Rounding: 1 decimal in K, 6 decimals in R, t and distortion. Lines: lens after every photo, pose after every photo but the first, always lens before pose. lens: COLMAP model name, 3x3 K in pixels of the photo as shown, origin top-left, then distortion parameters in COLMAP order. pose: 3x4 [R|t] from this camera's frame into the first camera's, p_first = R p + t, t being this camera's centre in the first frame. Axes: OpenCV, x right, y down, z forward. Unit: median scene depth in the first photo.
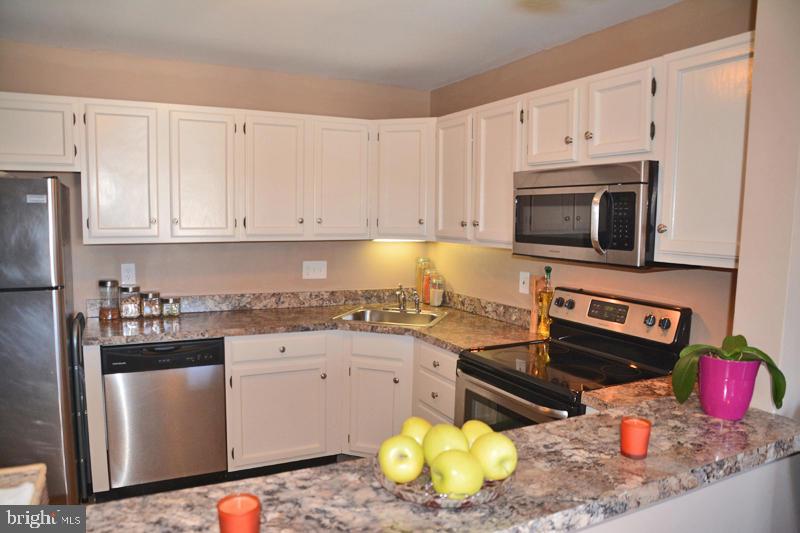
lens RADIAL K [[566.3, 0, 395.6], [0, 566.3, 280.7], [0, 0, 1]] dist [-0.133251, 0.078496]
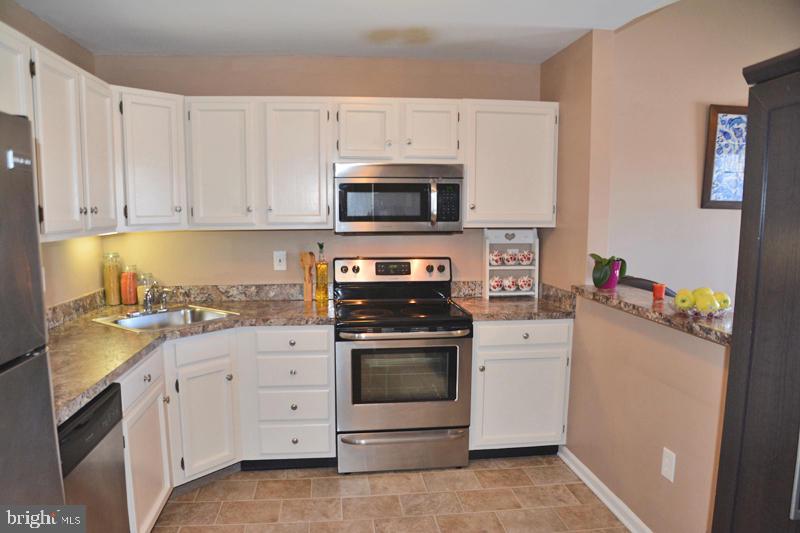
lens RADIAL K [[566.3, 0, 395.6], [0, 566.3, 280.7], [0, 0, 1]] dist [-0.133251, 0.078496]
pose [[0.337961, -0.132740, 0.931752, -0.898400], [0.110599, 0.988746, 0.100744, -0.054185], [-0.934639, 0.069003, 0.348839, 0.488980]]
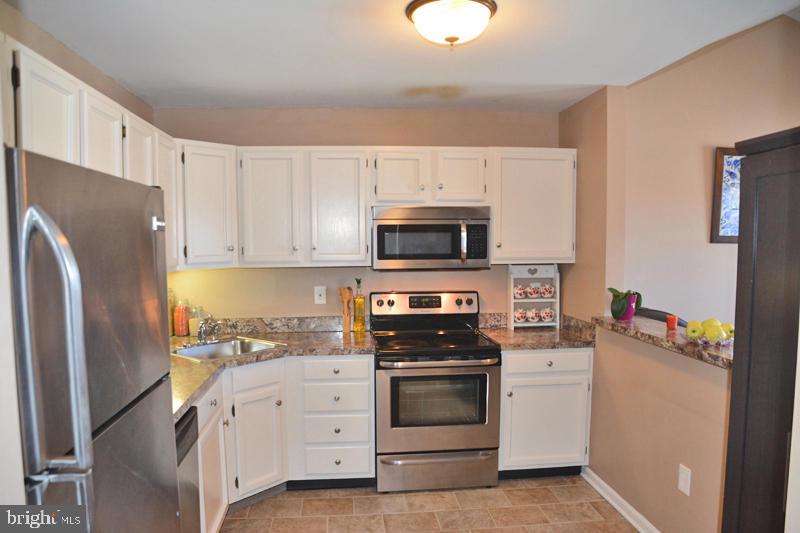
lens RADIAL K [[566.3, 0, 395.6], [0, 566.3, 280.7], [0, 0, 1]] dist [-0.133251, 0.078496]
pose [[0.357573, -0.086340, 0.929886, -1.018001], [0.116638, 0.992049, 0.047261, -0.079827], [-0.926573, 0.091561, 0.364800, 0.496446]]
